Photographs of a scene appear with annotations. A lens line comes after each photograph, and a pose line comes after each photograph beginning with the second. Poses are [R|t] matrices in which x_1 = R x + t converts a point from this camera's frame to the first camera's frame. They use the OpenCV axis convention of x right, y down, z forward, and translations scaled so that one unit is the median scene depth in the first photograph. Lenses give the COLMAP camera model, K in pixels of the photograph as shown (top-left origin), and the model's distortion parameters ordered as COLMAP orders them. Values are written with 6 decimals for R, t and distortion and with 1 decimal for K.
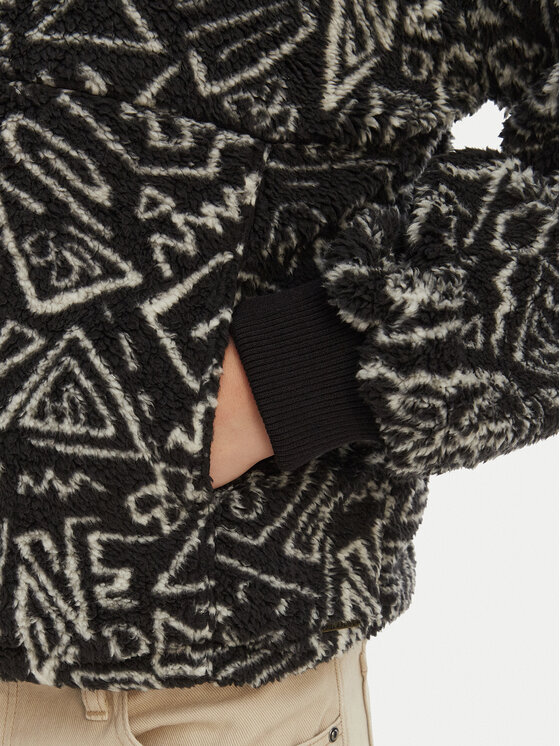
lens RADIAL K [[903.1, 0, 280.0], [0, 903.1, 373.0], [0, 0, 1]] dist [0.013716, 0.007400]
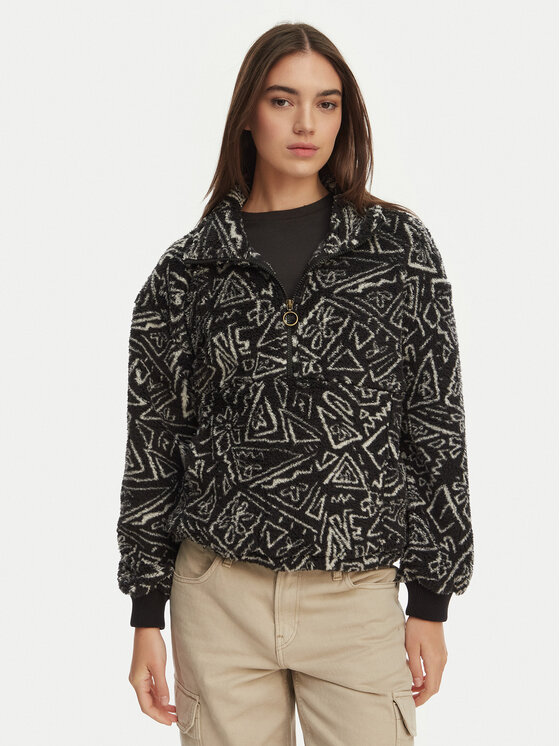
lens RADIAL K [[1069.7, 0, 280.0], [0, 1069.7, 373.0], [0, 0, 1]] dist [-0.007739, -0.008169]
pose [[0.761768, -0.102512, -0.639689, 2.167432], [-0.046960, 0.976067, -0.212340, 0.517662], [0.646146, 0.191793, 0.738722, -2.148275]]
